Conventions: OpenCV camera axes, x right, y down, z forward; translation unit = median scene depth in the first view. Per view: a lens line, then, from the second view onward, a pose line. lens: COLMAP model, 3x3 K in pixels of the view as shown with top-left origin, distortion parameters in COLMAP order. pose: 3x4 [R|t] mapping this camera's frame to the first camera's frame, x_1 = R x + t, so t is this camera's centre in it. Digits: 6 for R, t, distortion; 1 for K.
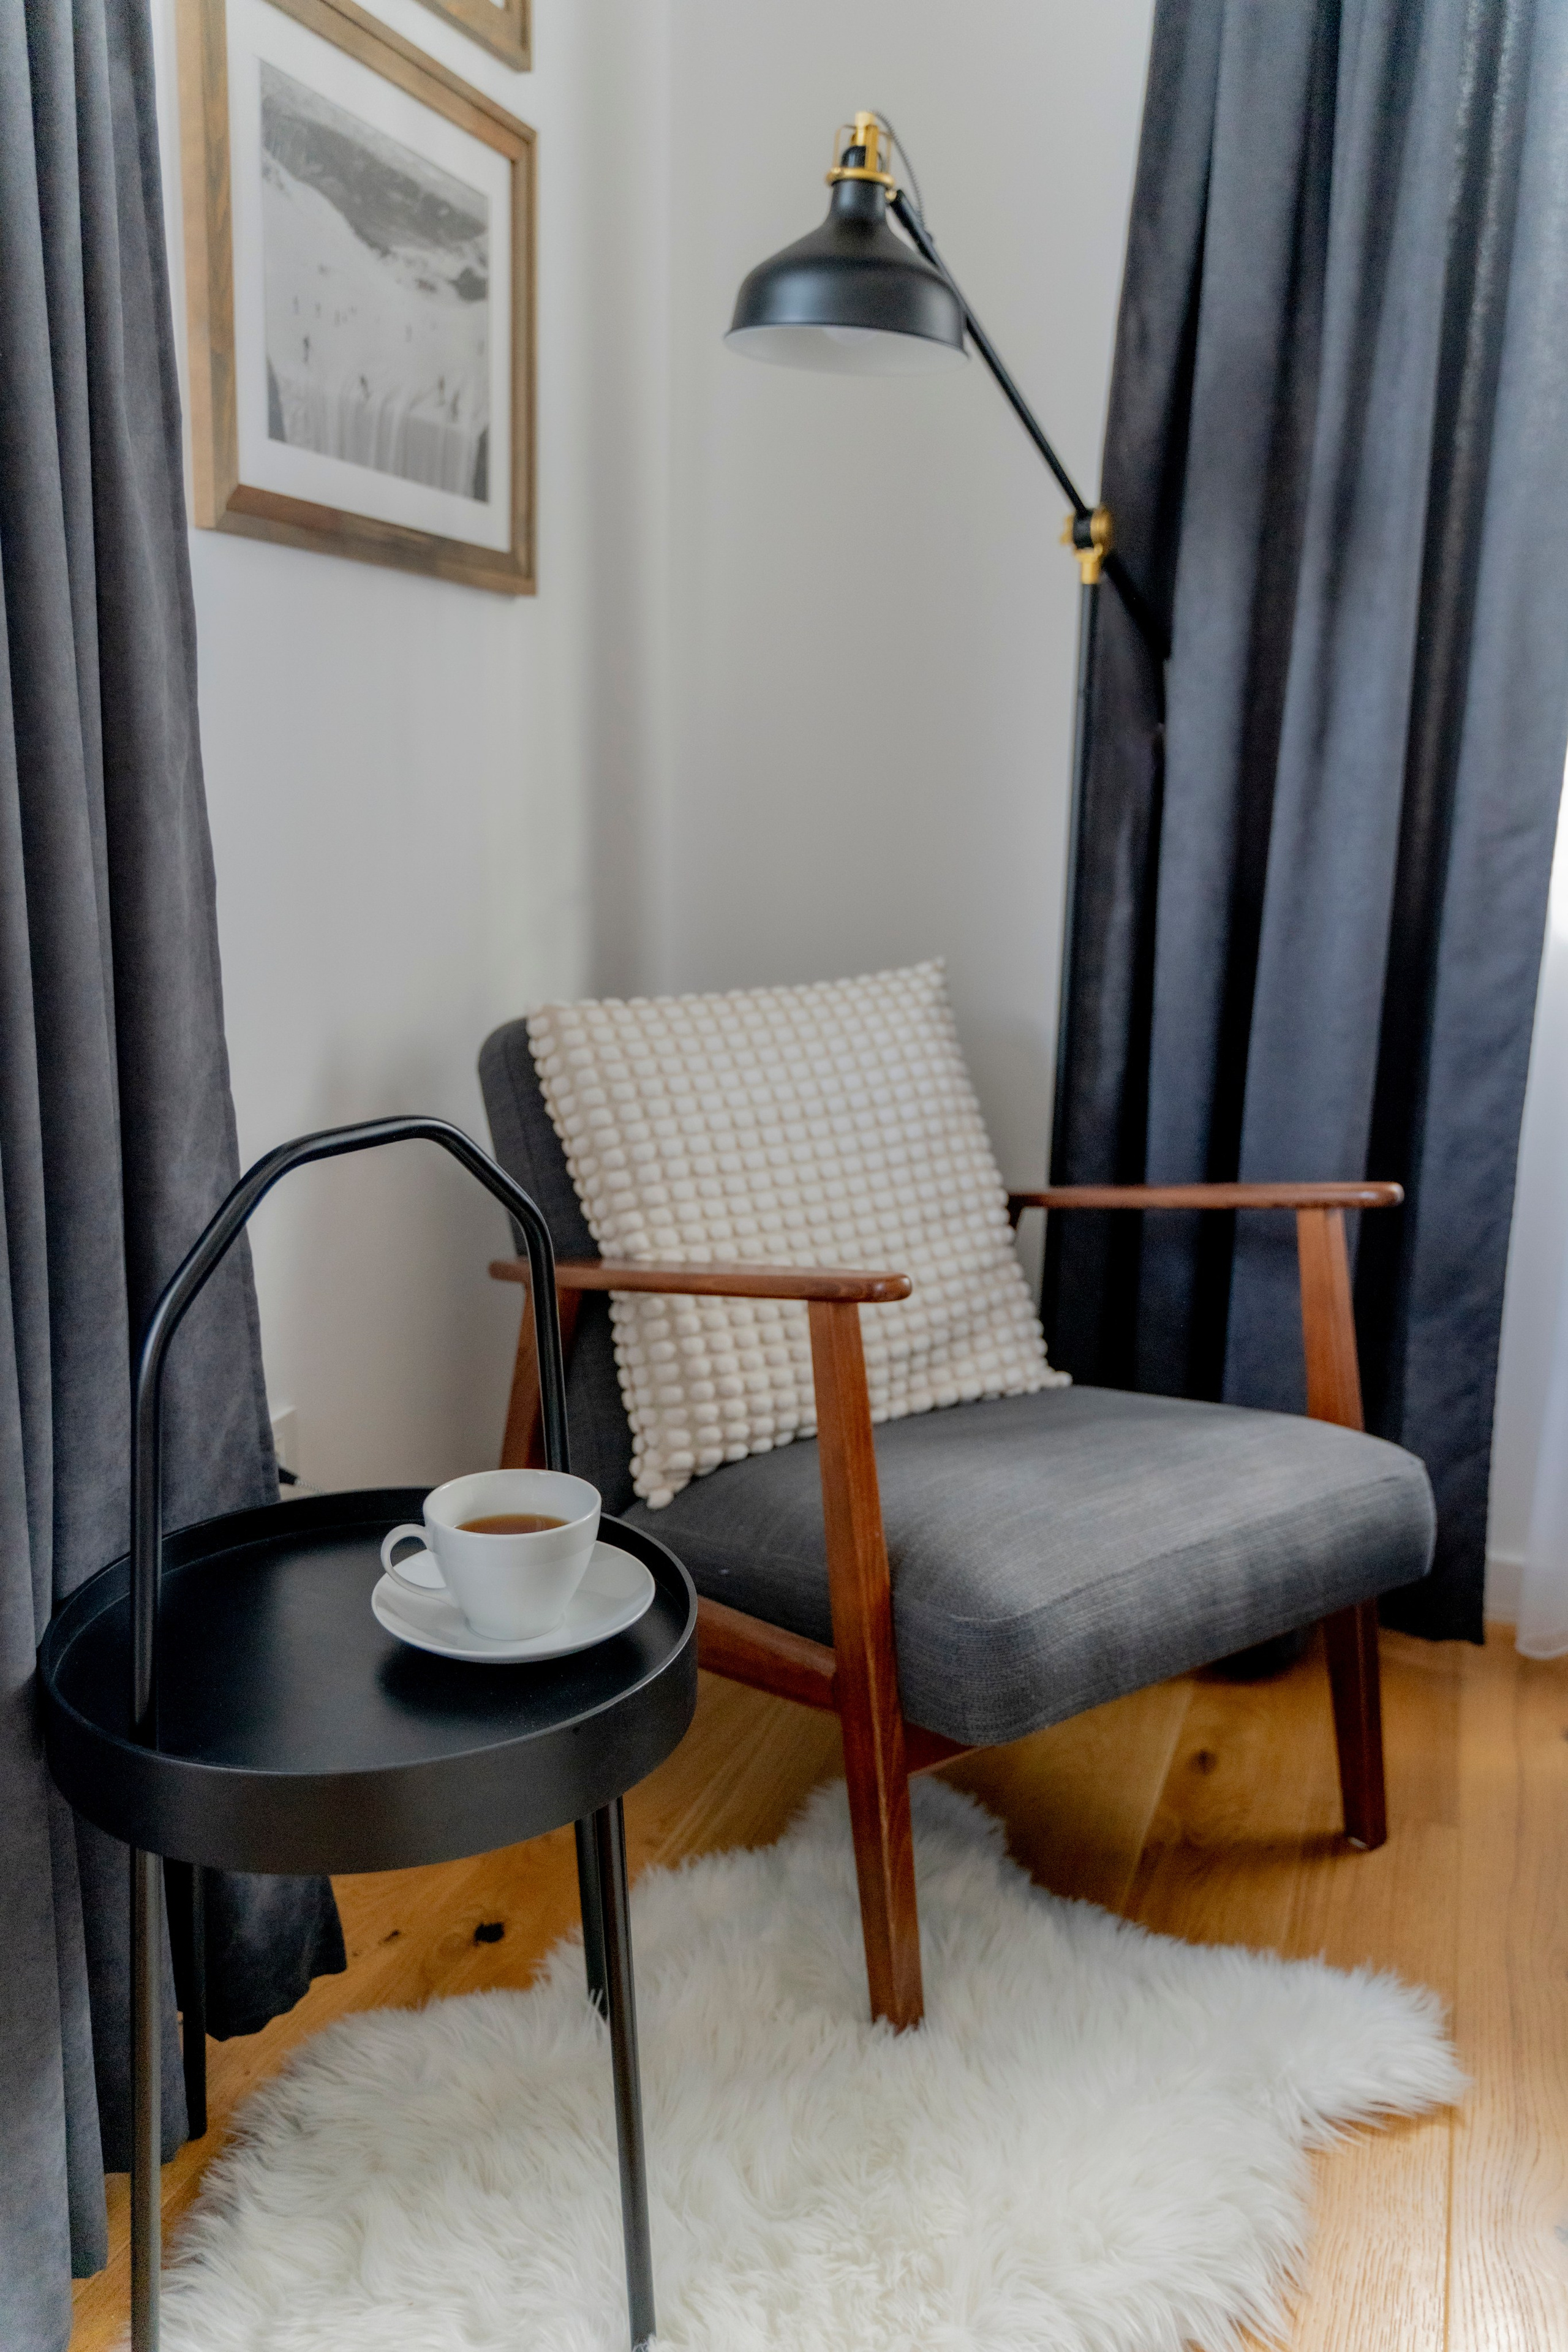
lens RADIAL K [[1875.1, 0, 787.7], [0, 1875.1, 1183.6], [0, 0, 1]] dist [-0.000515, -0.002446]
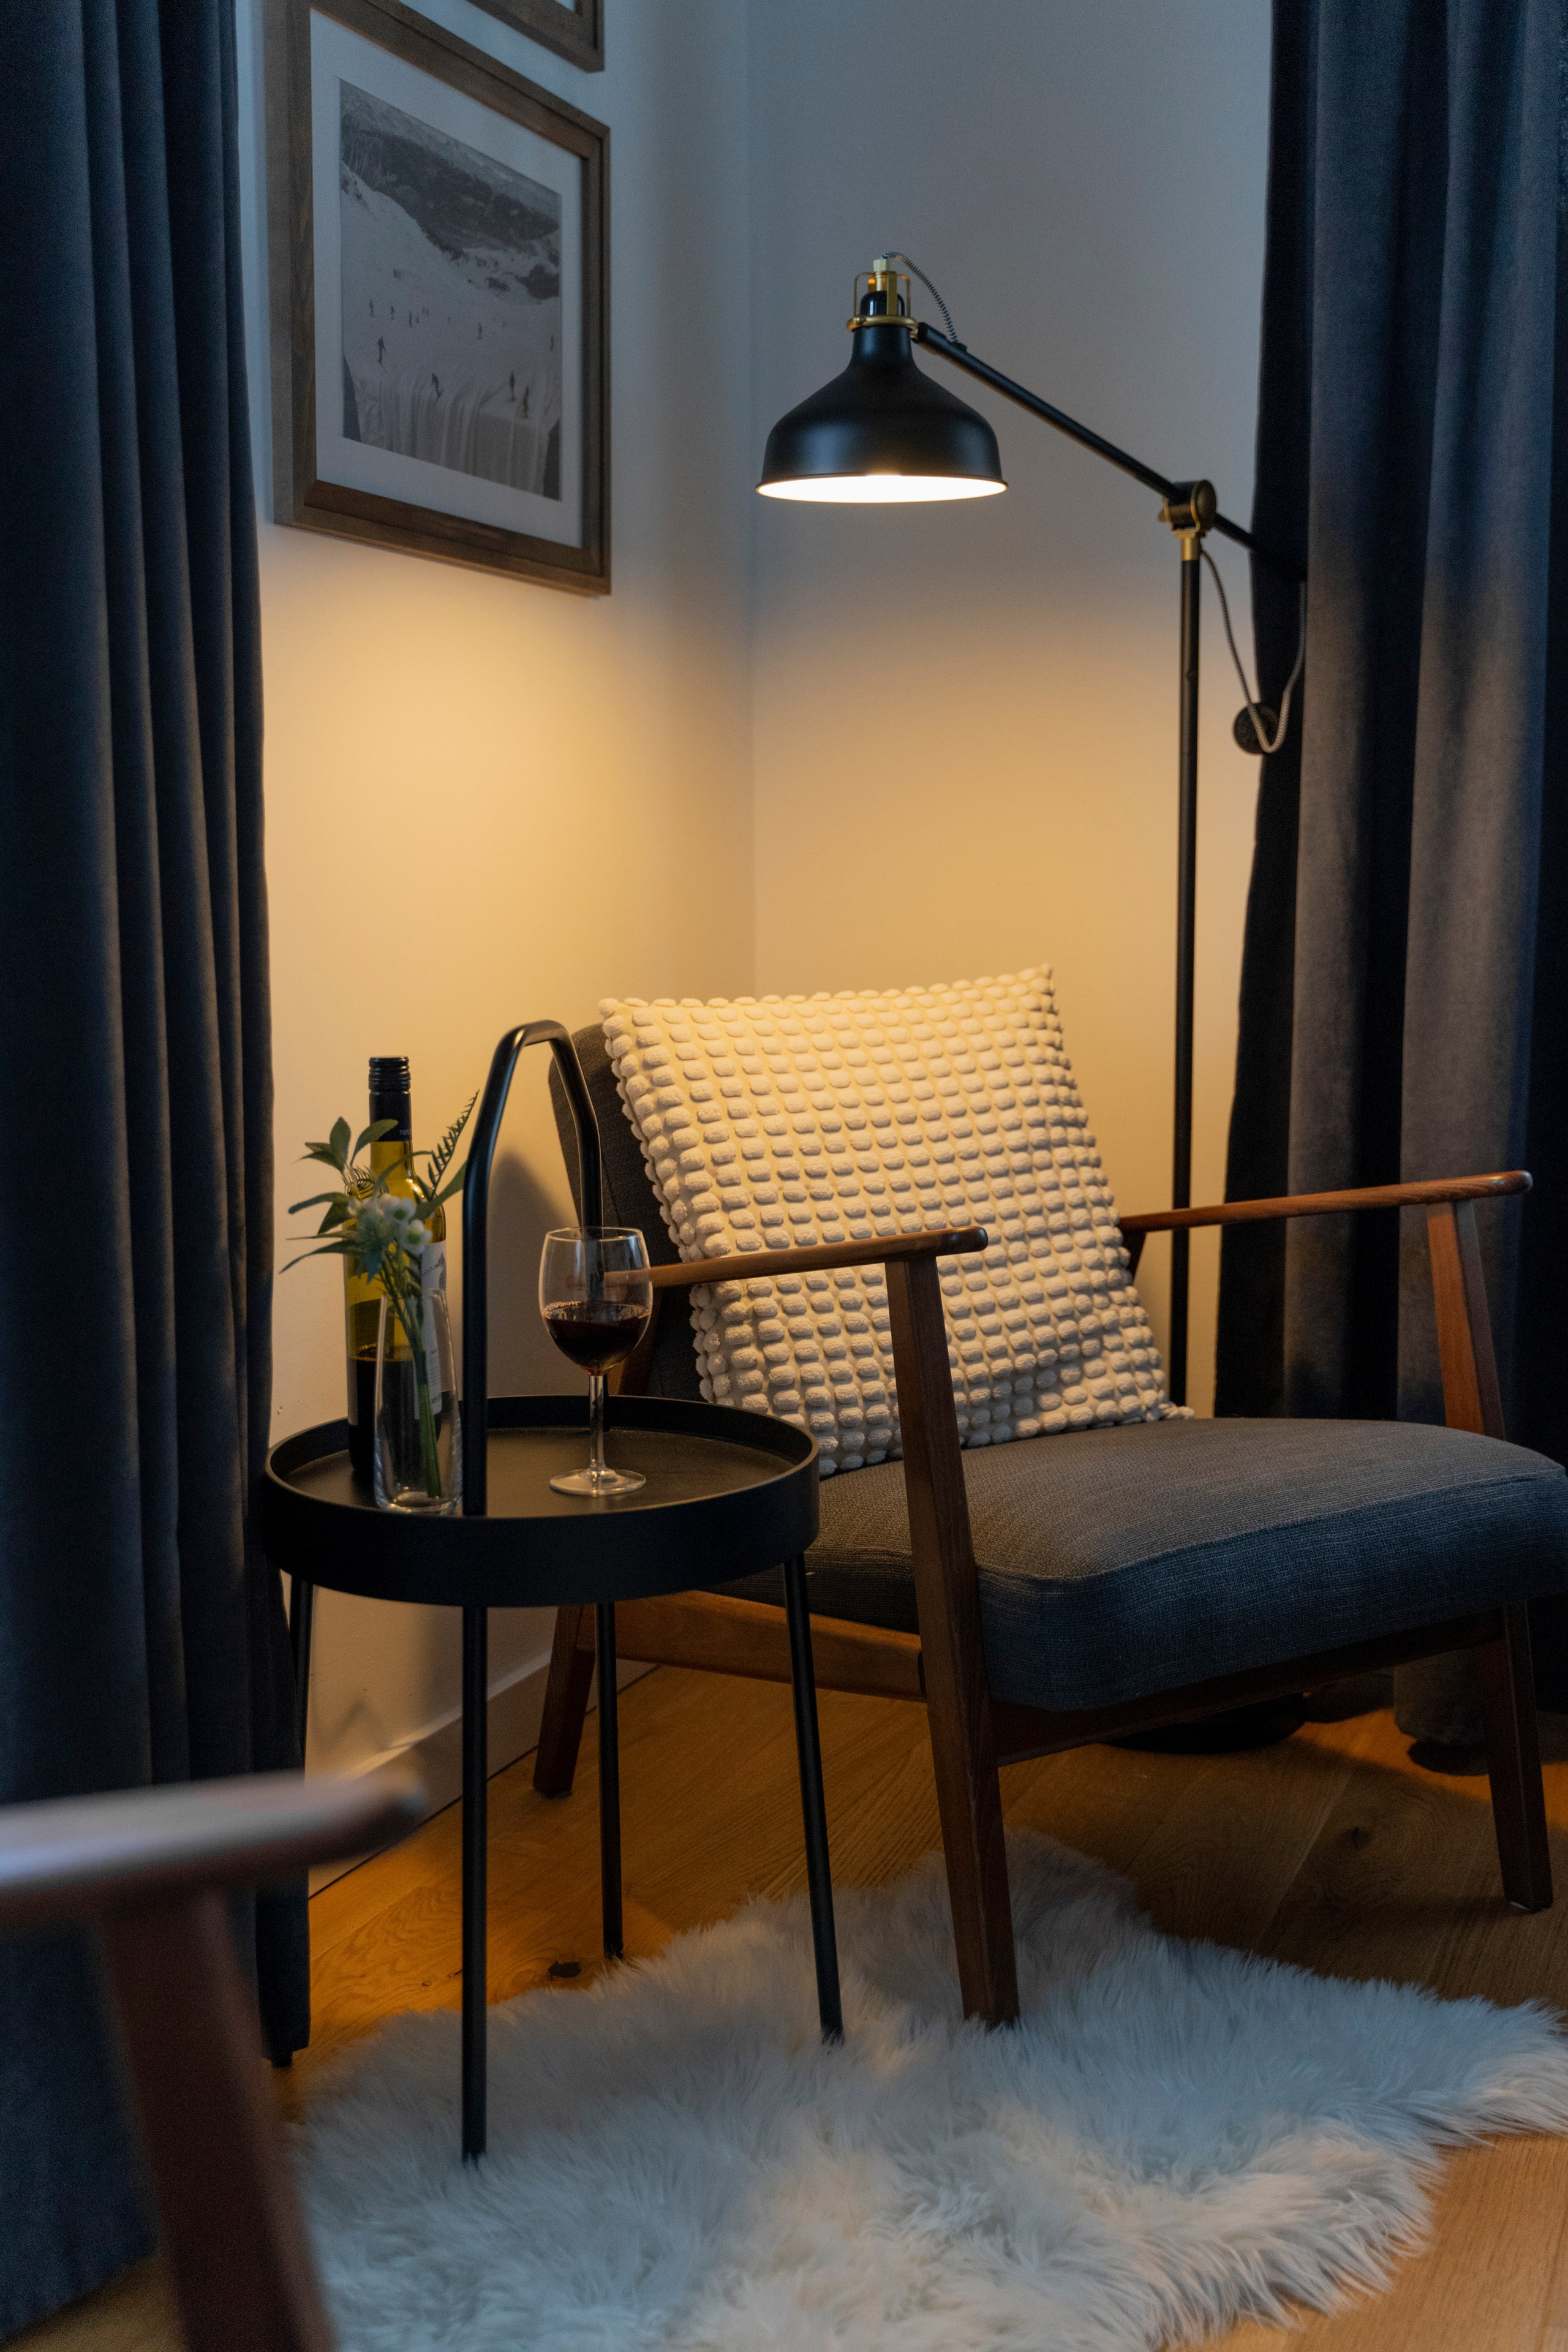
lens RADIAL K [[2455.9, 0, 782.6], [0, 2455.9, 1181.9], [0, 0, 1]] dist [-0.009696, 0.000000]
pose [[0.997780, -0.016068, -0.064635, 0.033995], [0.010217, 0.995901, -0.089866, 0.112744], [0.065814, 0.089006, 0.993854, -0.239218]]
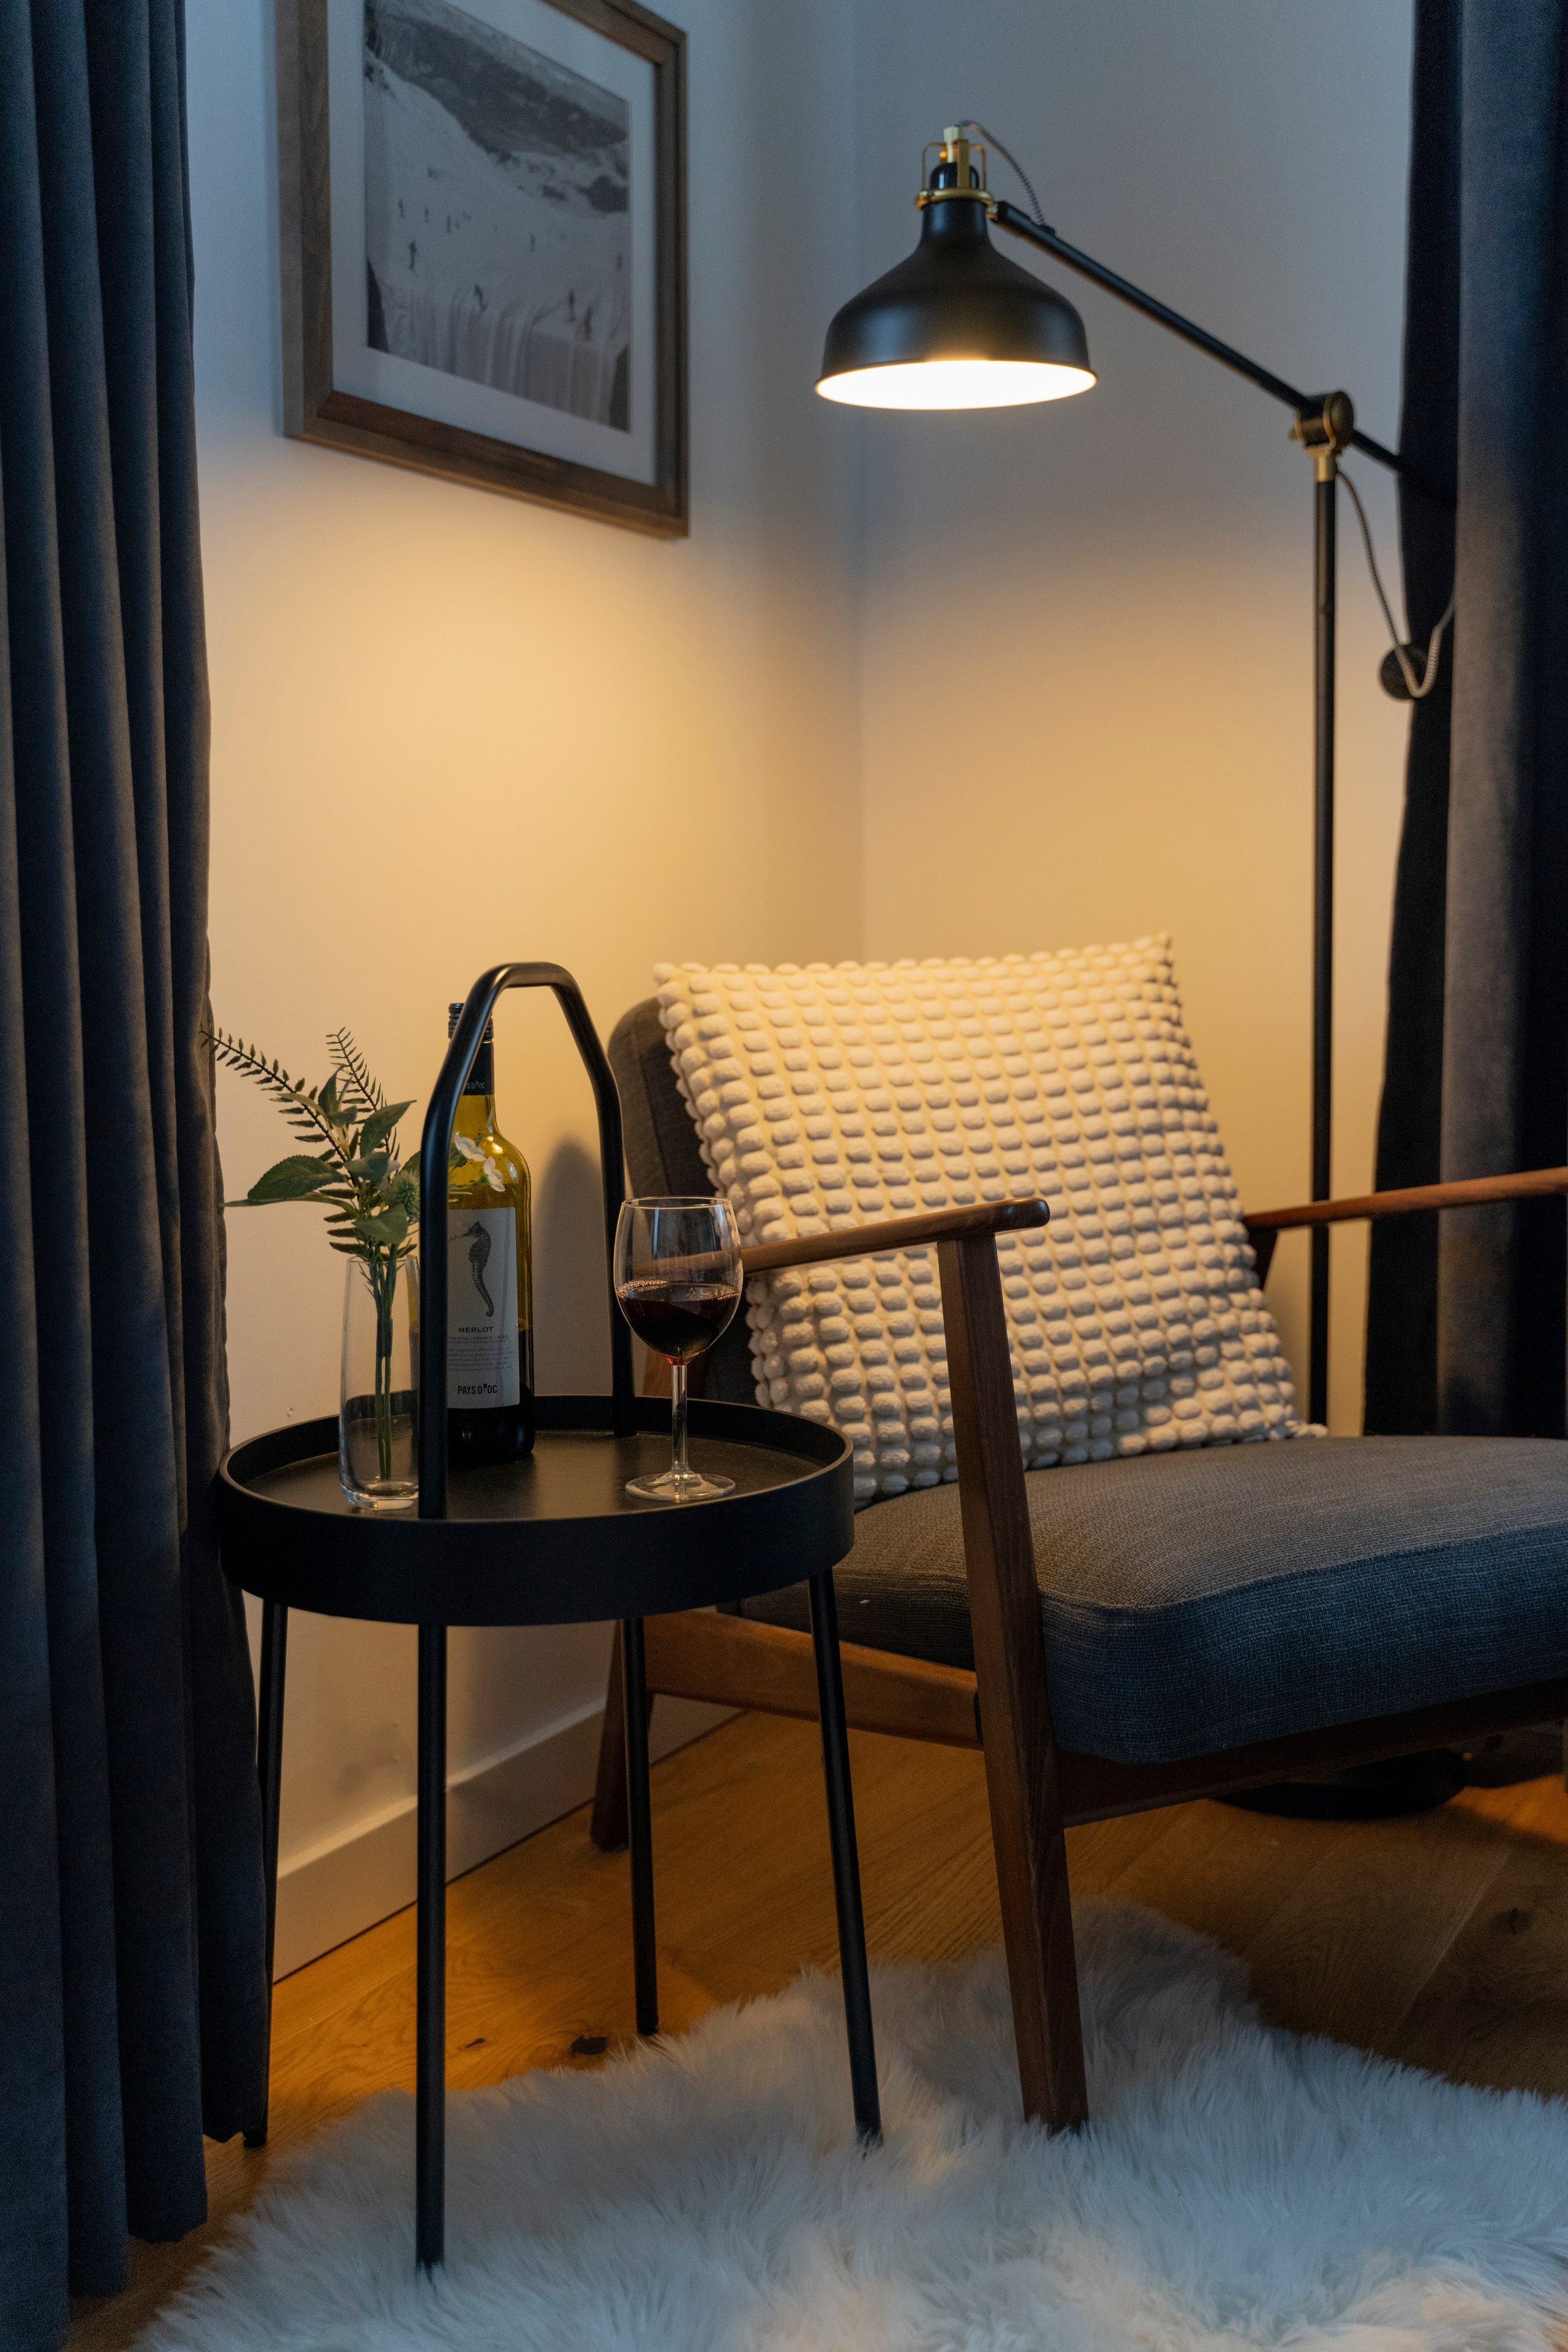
lens RADIAL K [[2455.9, 0, 780.2], [0, 2455.9, 1173.4], [0, 0, 1]] dist [-0.009696, 0.000000]
pose [[0.987979, -0.016071, -0.153753, 0.094120], [-0.001808, 0.993312, -0.115445, 0.134016], [0.154580, 0.114335, 0.981342, -0.097179]]
